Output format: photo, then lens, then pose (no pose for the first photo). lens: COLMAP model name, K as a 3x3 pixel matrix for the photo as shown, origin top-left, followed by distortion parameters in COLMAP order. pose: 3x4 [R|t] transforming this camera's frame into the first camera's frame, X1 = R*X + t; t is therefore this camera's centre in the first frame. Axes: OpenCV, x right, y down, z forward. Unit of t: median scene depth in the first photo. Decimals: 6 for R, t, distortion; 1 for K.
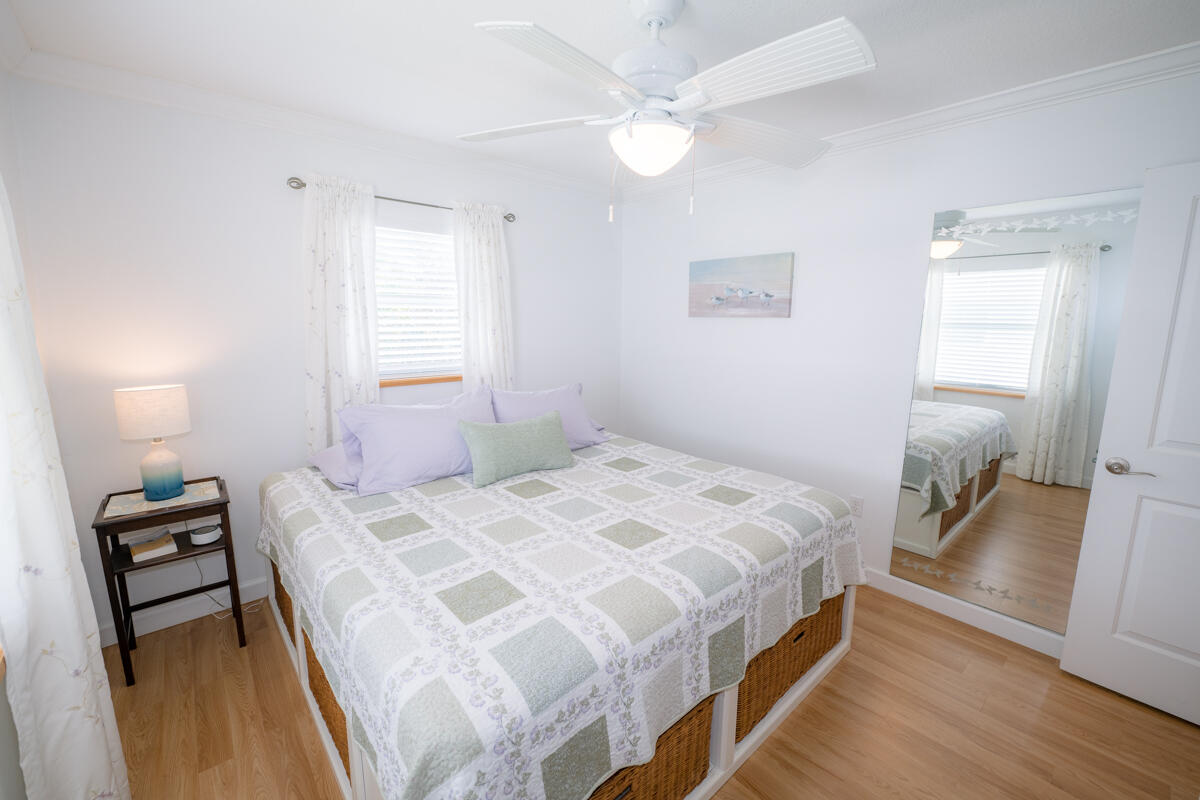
lens RADIAL K [[496.0, 0, 589.6], [0, 496.0, 394.0], [0, 0, 1]] dist [-0.011381, -0.000603]
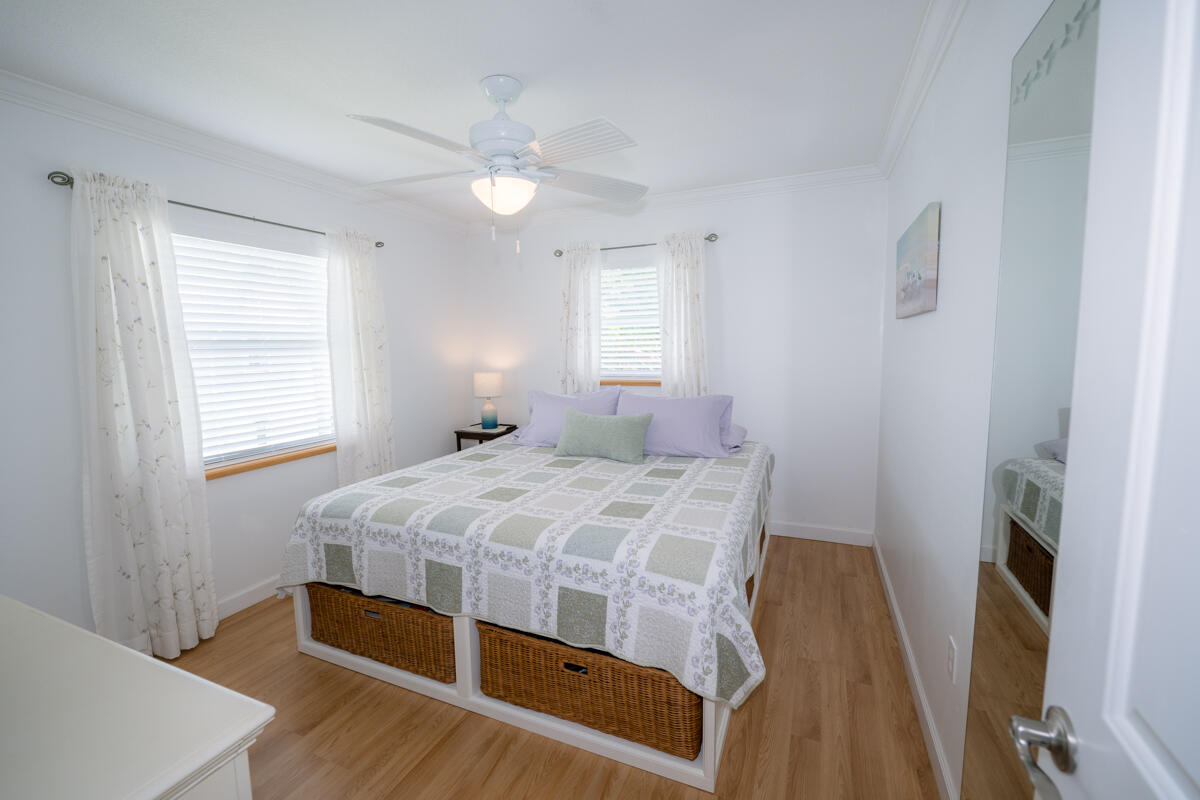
lens RADIAL K [[496.0, 0, 598.0], [0, 496.0, 392.8], [0, 0, 1]] dist [-0.011381, -0.000603]
pose [[0.429417, 0.072344, -0.900204, 1.062274], [-0.123922, 0.992078, 0.020614, -0.025108], [0.894564, 0.102703, 0.434980, 0.519189]]
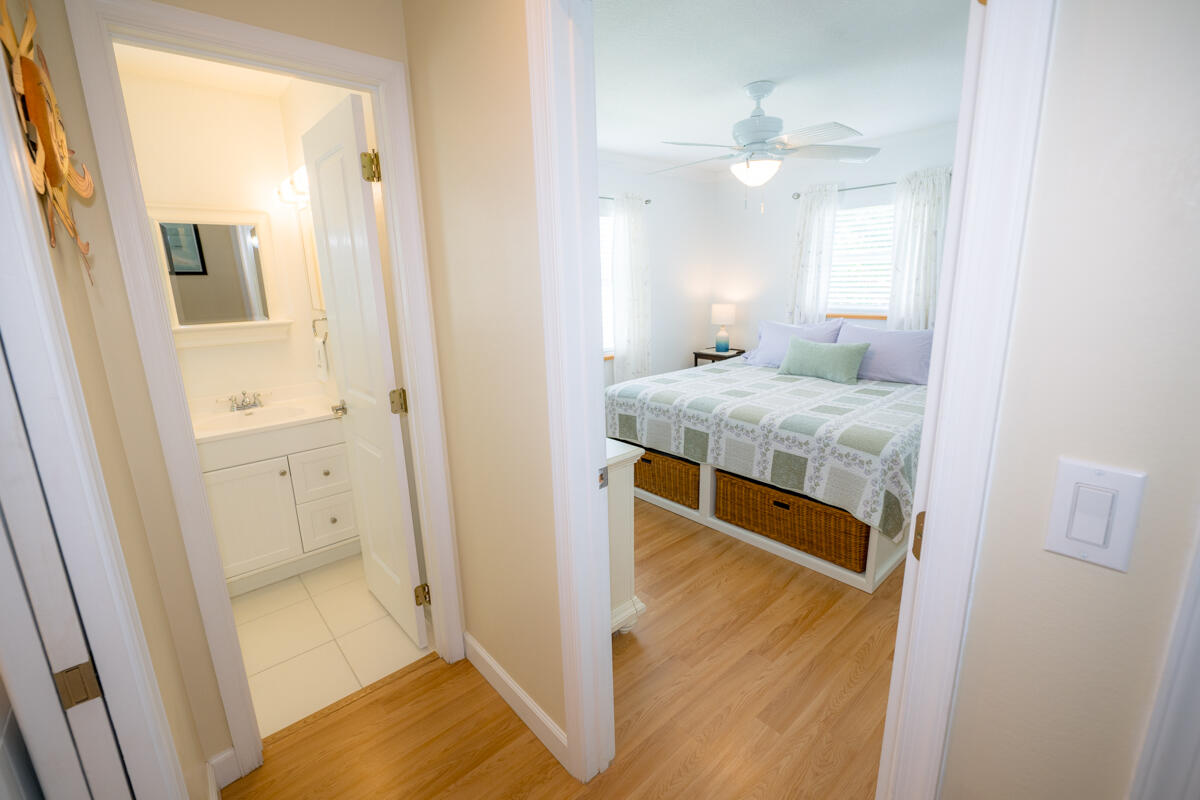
lens RADIAL K [[496.0, 0, 593.1], [0, 496.0, 394.4], [0, 0, 1]] dist [-0.011381, -0.000603]
pose [[-0.003905, 0.219535, -0.975597, 1.474179], [-0.133544, 0.966751, 0.218079, -0.026767], [0.991035, 0.131136, 0.025542, 0.360934]]
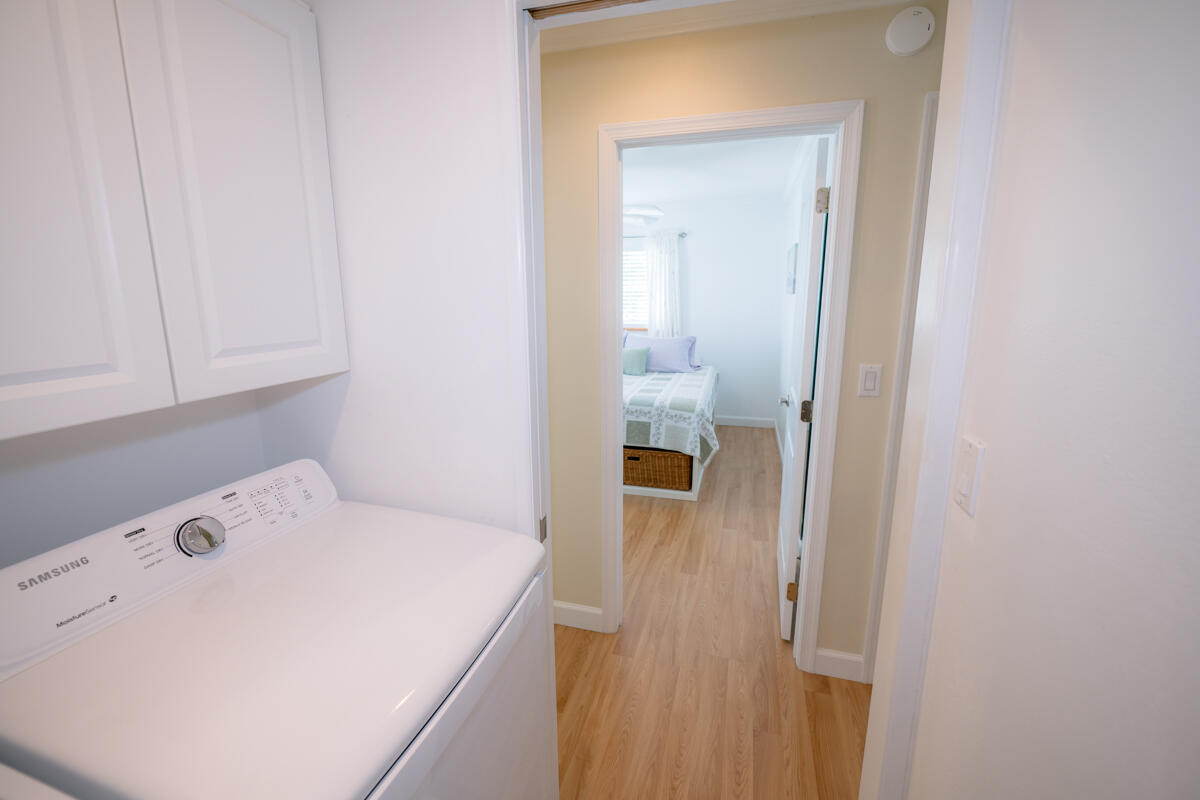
lens RADIAL K [[496.0, 0, 592.9], [0, 496.0, 382.5], [0, 0, 1]] dist [-0.011381, -0.000603]
pose [[0.526120, 0.142925, -0.838314, 1.694966], [-0.126756, 0.987944, 0.088885, 0.033152], [0.840911, 0.059497, 0.537894, -0.177895]]
